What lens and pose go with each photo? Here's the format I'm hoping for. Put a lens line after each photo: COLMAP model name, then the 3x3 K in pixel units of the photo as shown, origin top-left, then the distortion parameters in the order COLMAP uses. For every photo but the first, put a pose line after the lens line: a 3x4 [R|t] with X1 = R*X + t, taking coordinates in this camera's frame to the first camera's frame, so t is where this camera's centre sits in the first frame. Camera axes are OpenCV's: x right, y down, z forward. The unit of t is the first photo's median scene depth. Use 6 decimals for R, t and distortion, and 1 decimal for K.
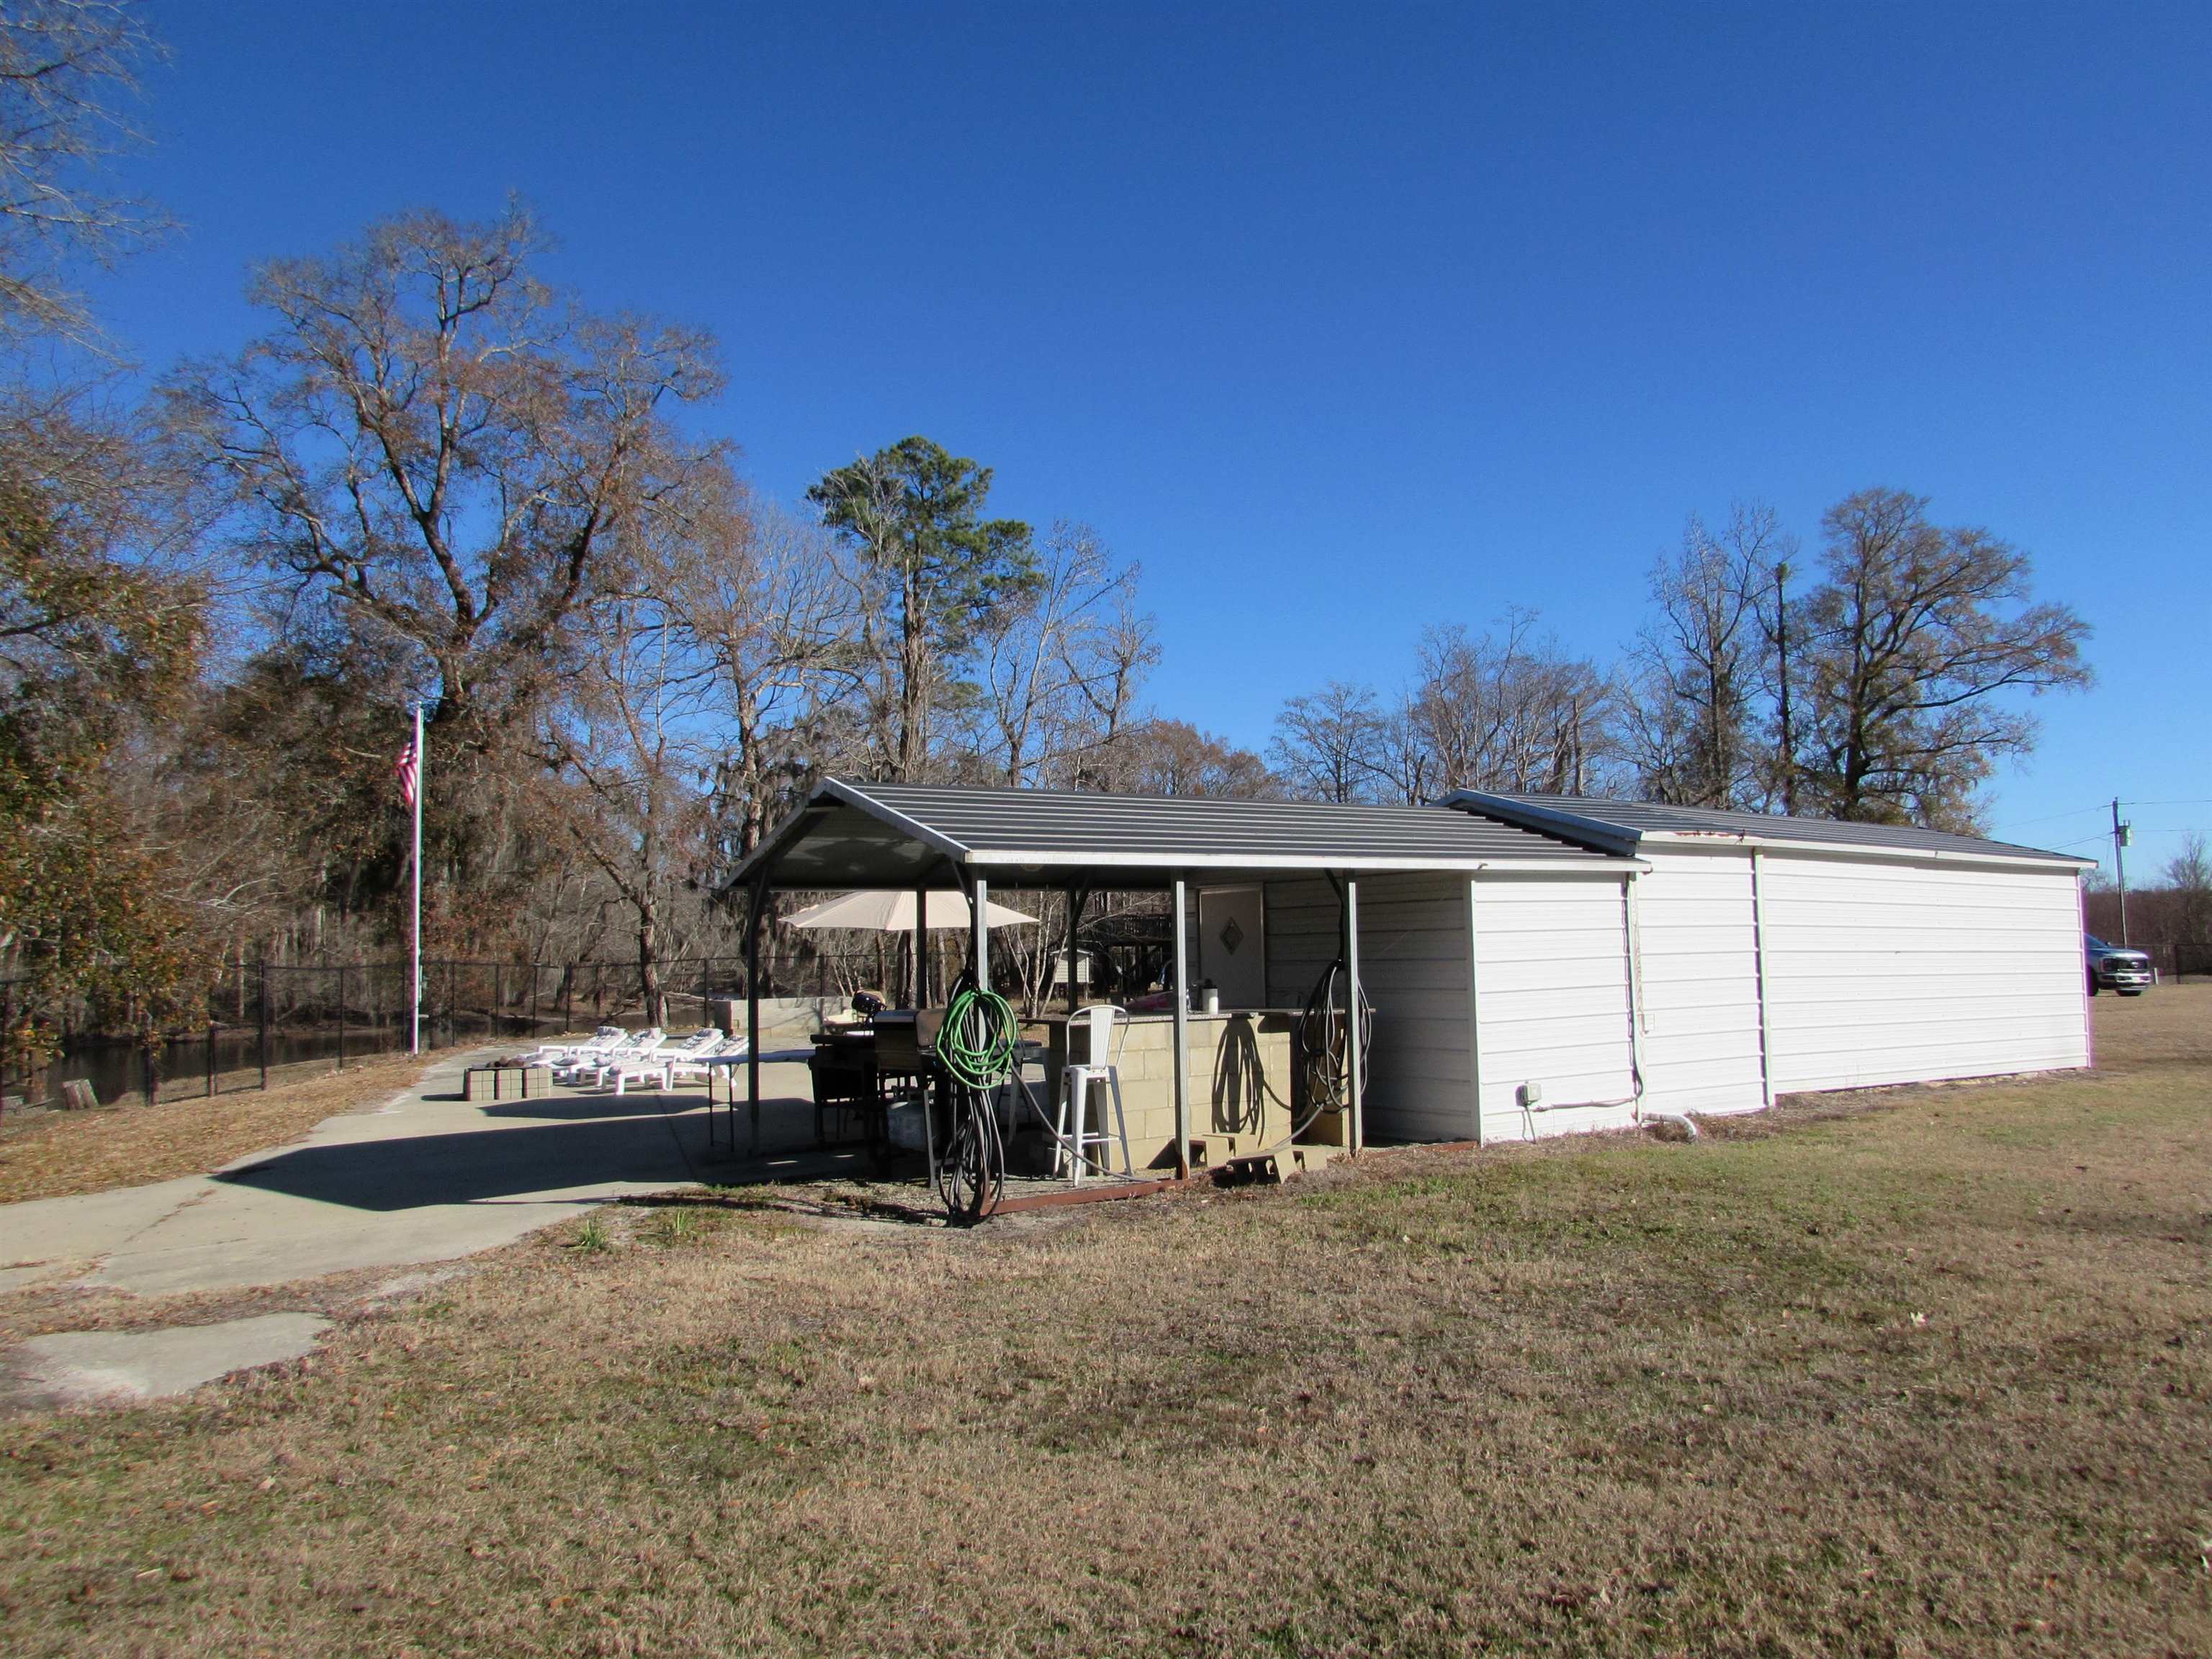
lens RADIAL K [[1639.1, 0, 1091.6], [0, 1639.1, 826.0], [0, 0, 1]] dist [-0.013519, 0.005856]
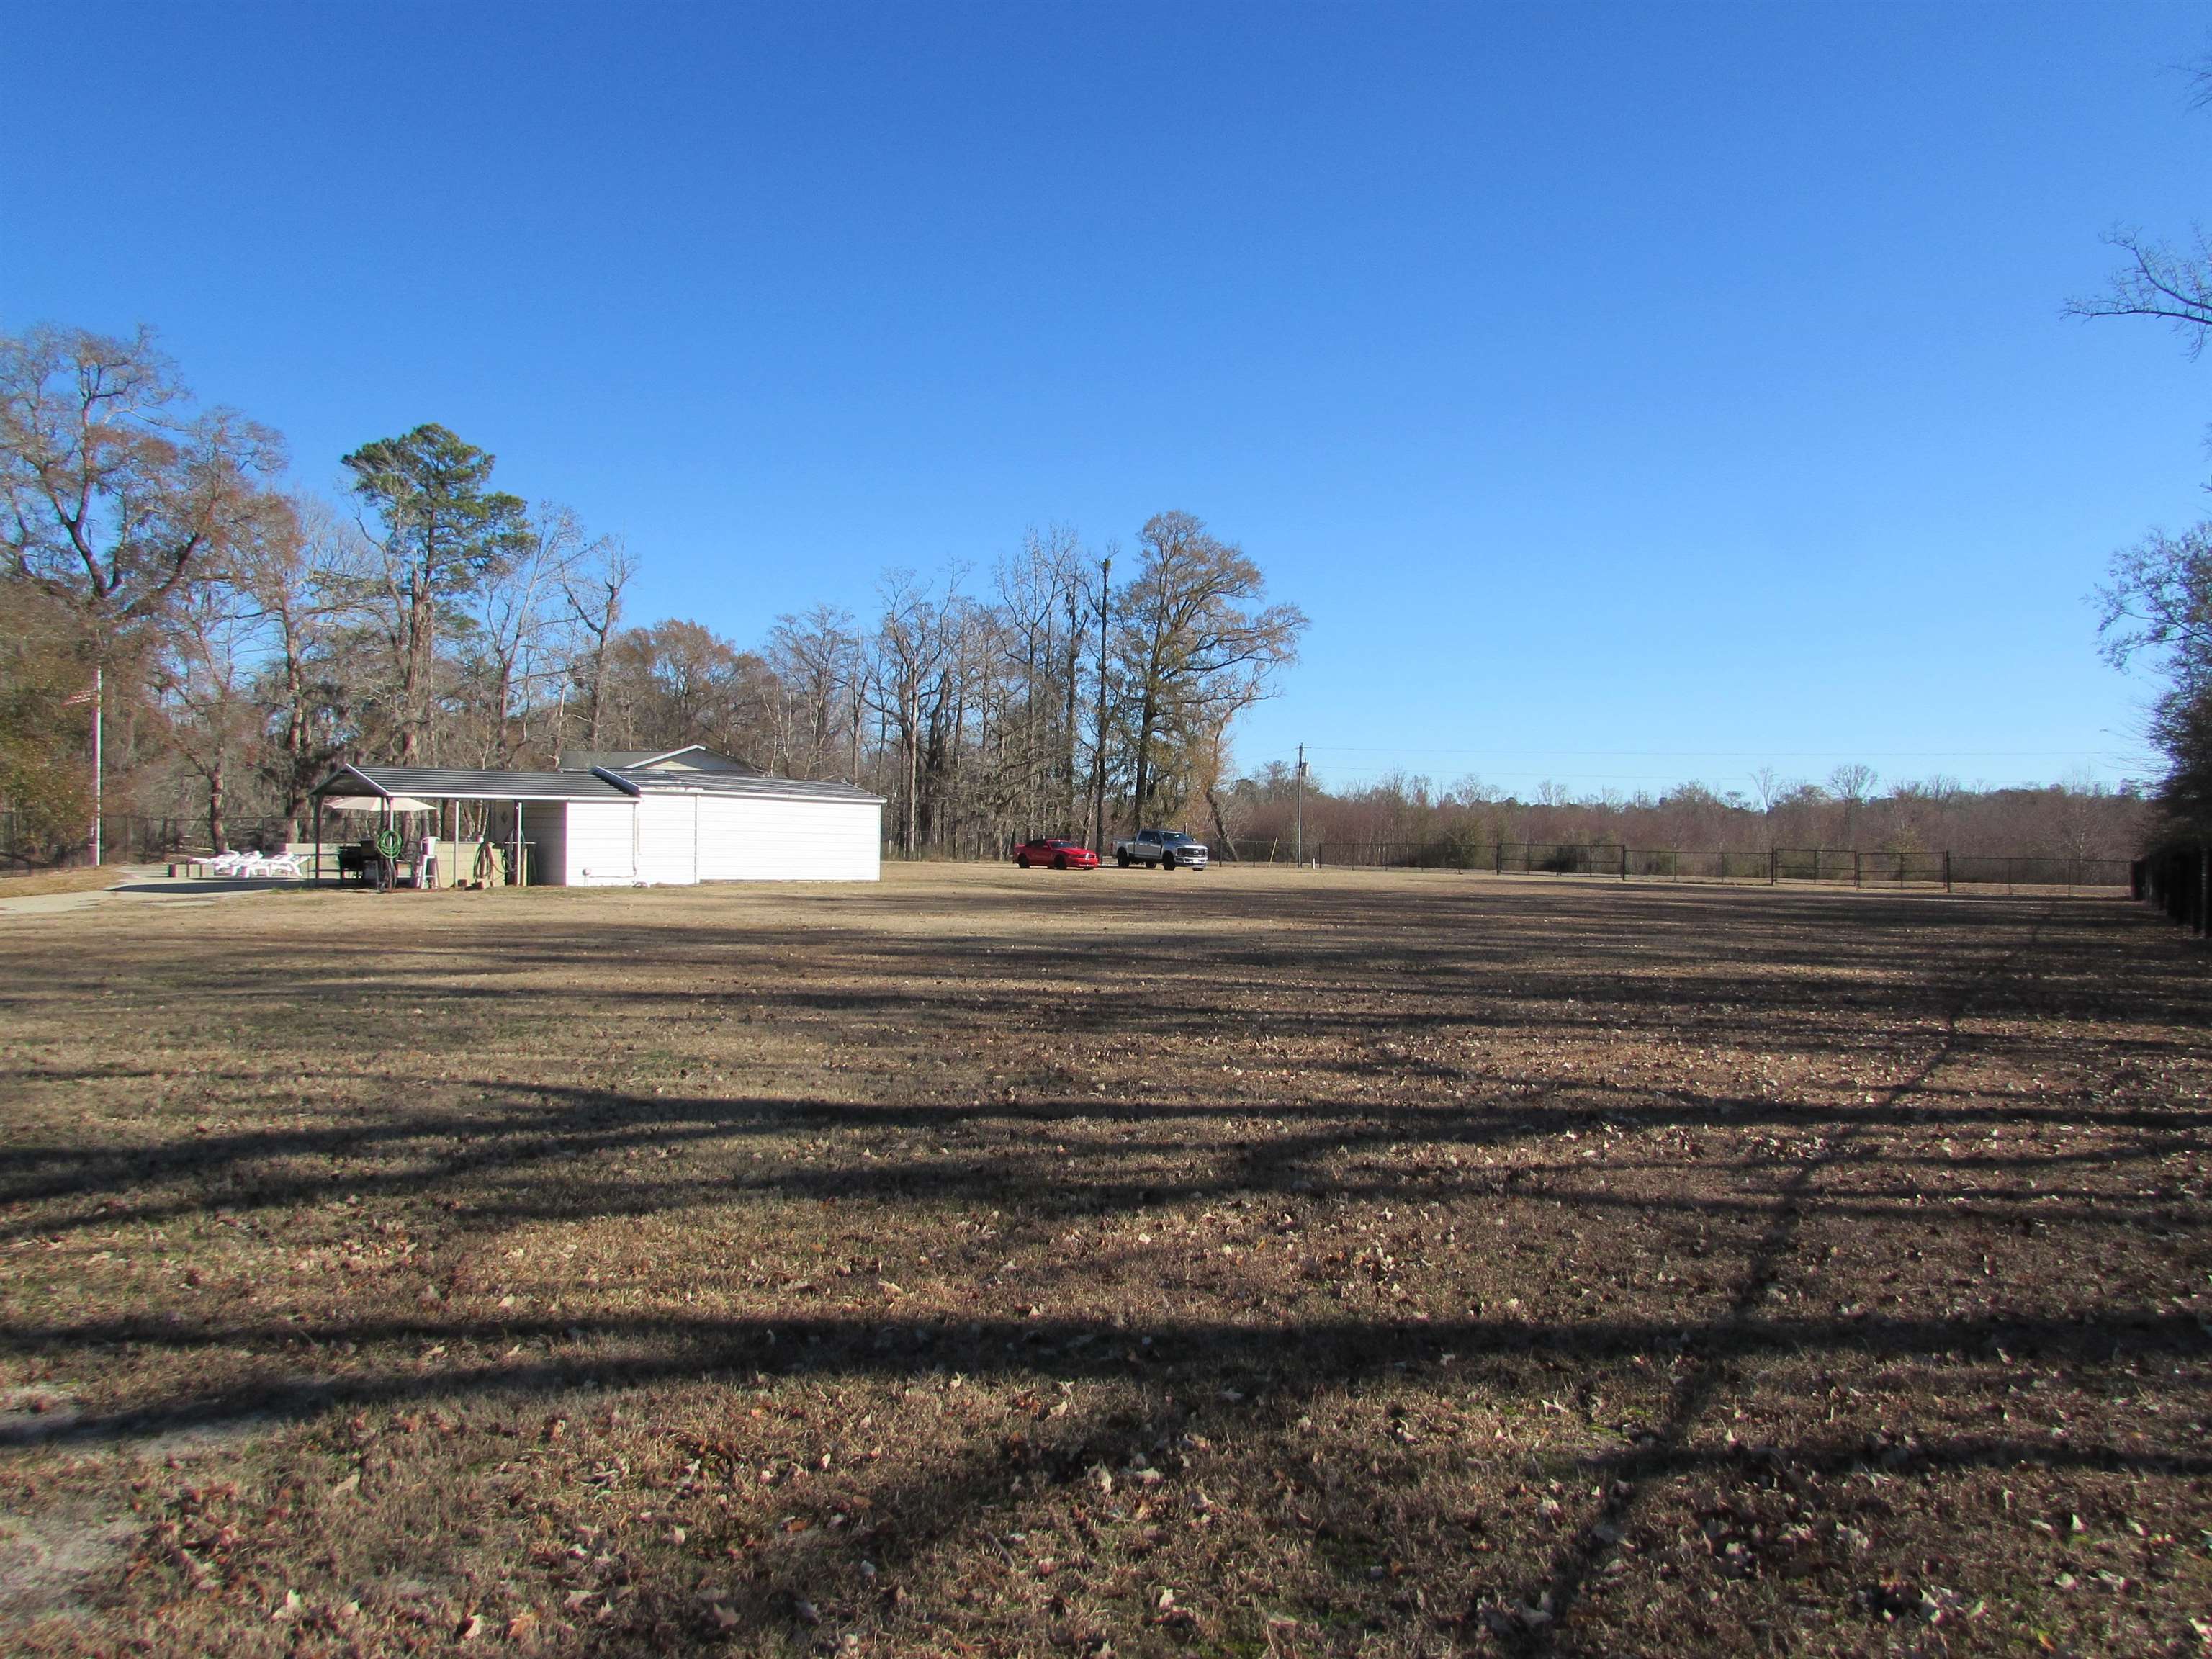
lens RADIAL K [[1639.1, 0, 1111.7], [0, 1639.1, 826.6], [0, 0, 1]] dist [-0.013519, 0.005856]
pose [[0.962027, 0.034133, 0.270811, 0.098788], [-0.054188, 0.996286, 0.066922, -0.048152], [-0.267521, -0.079056, 0.960303, -0.587914]]
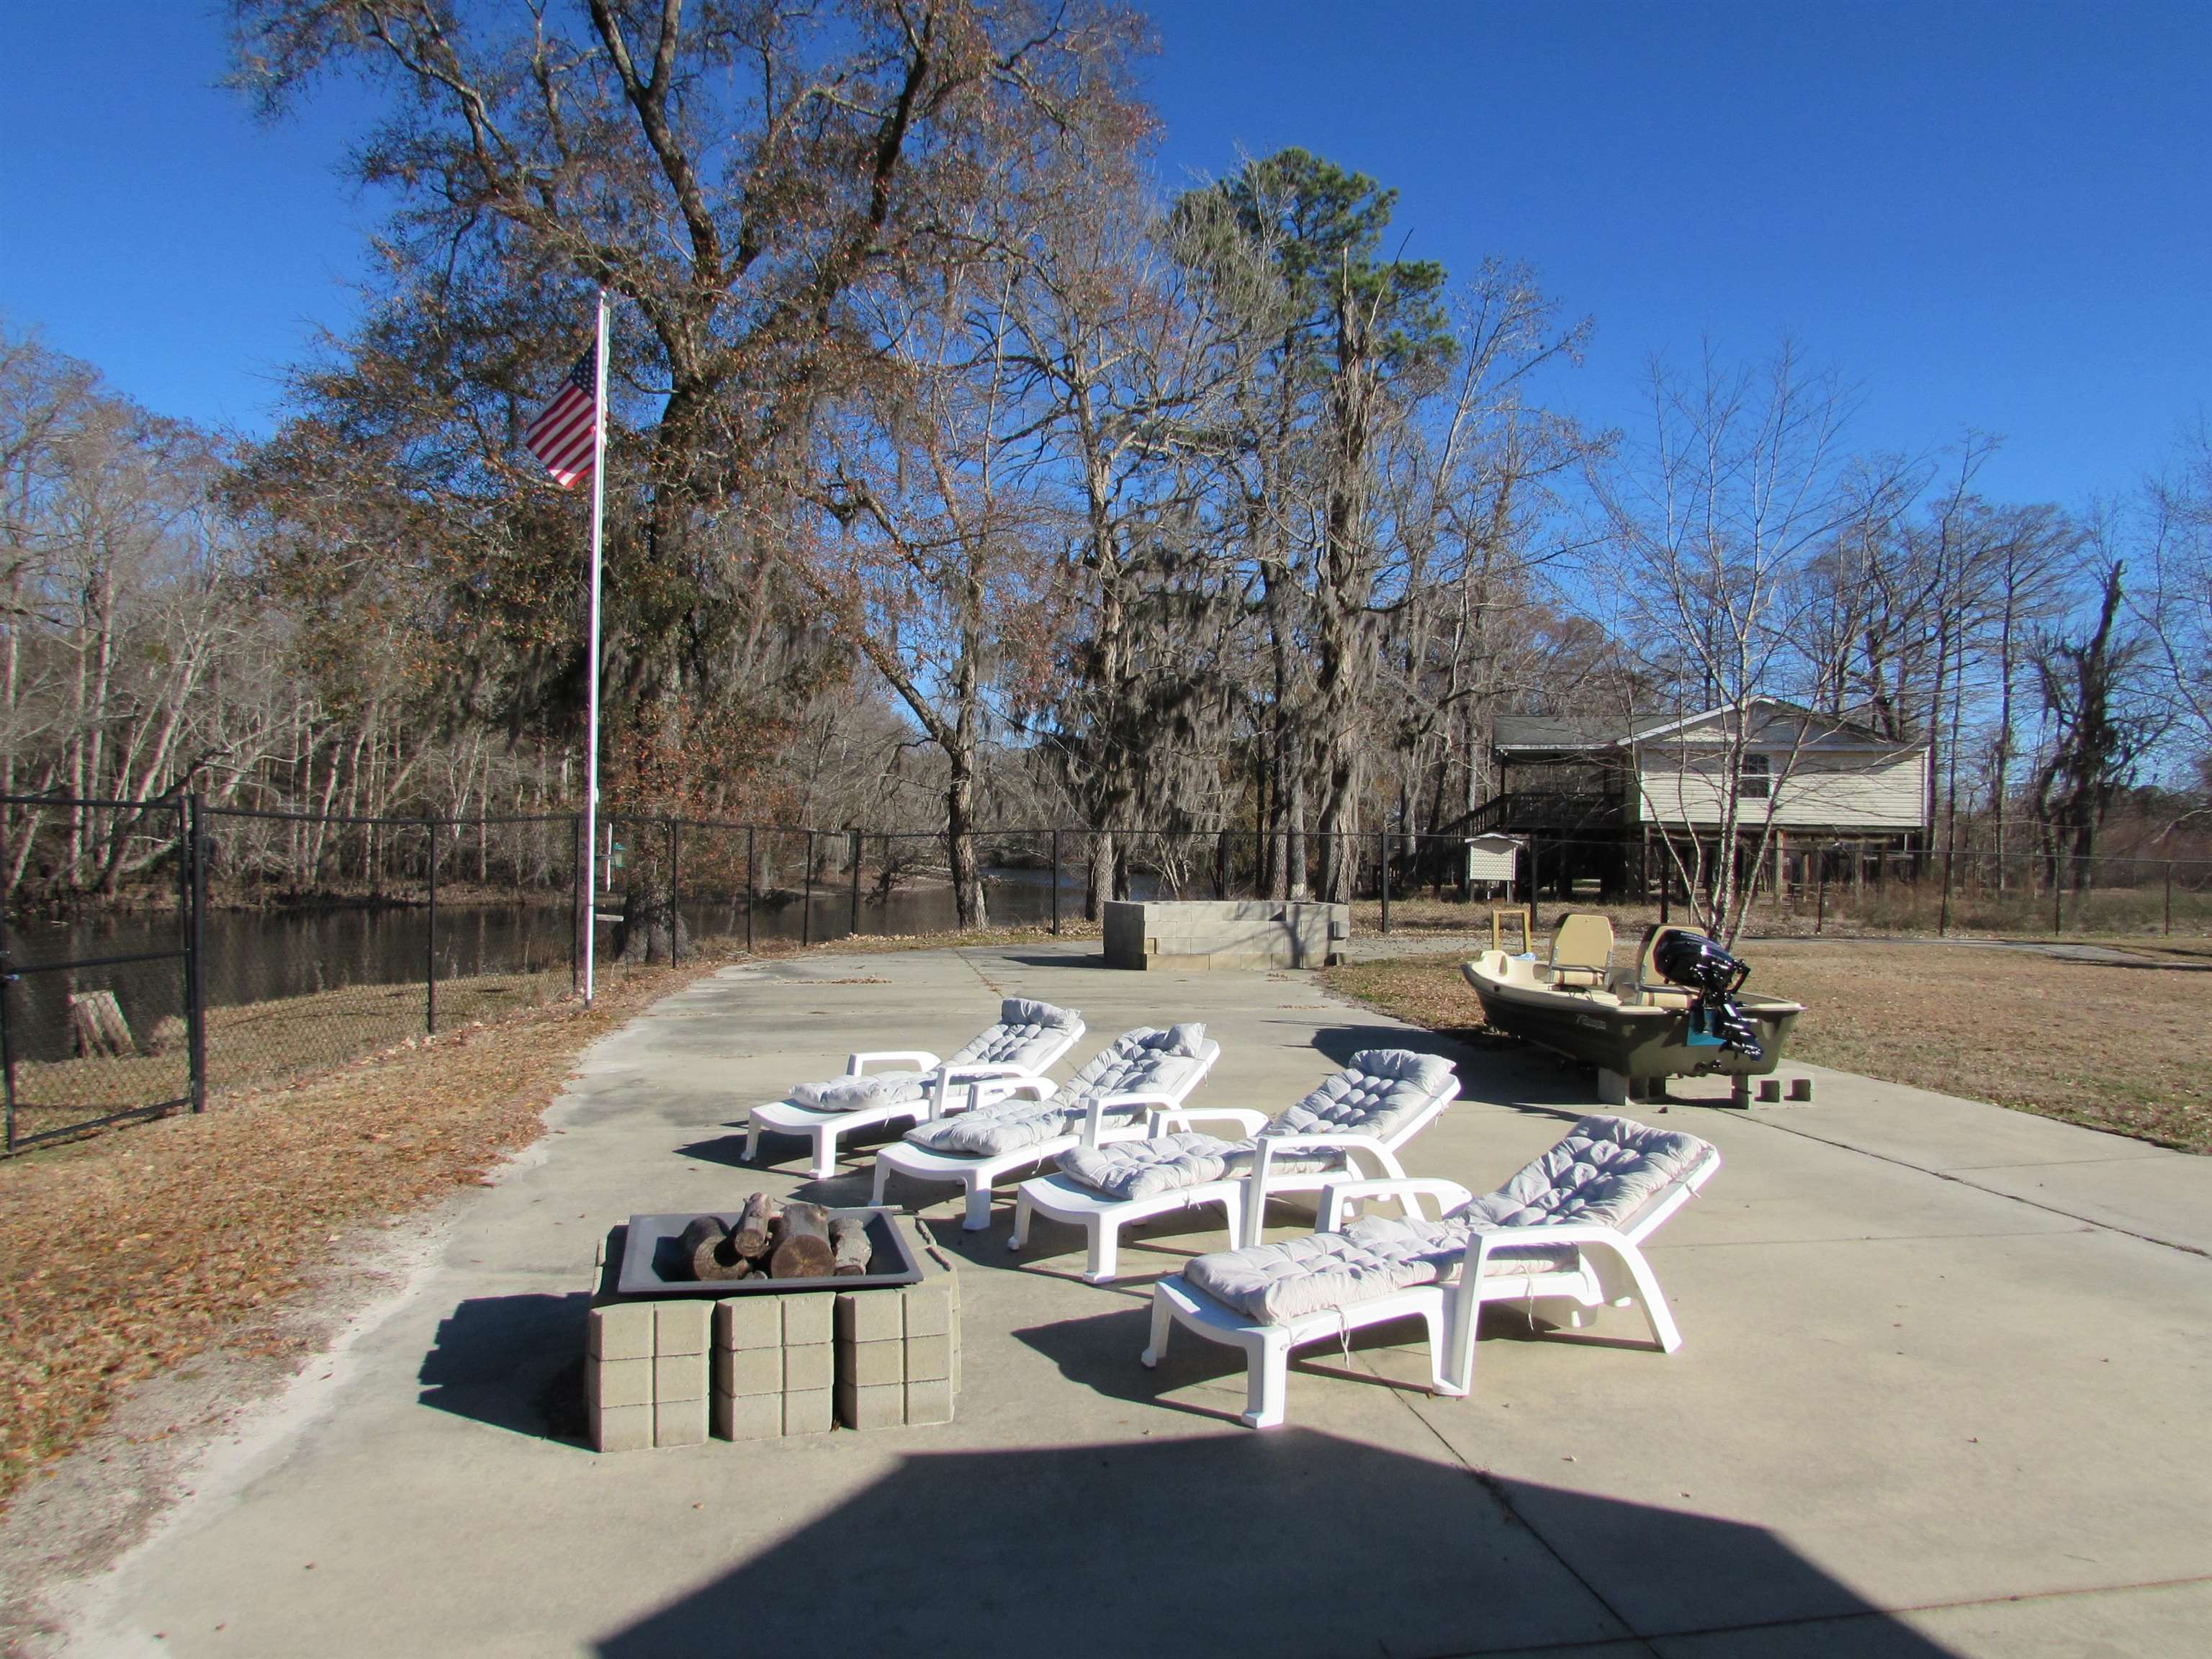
lens RADIAL K [[1639.1, 0, 1095.2], [0, 1639.1, 839.7], [0, 0, 1]] dist [-0.013519, 0.005856]
pose [[0.989153, 0.036000, -0.142408, -0.111064], [-0.024582, 0.996400, 0.081138, 0.027235], [0.144817, -0.076757, 0.986477, 0.309444]]
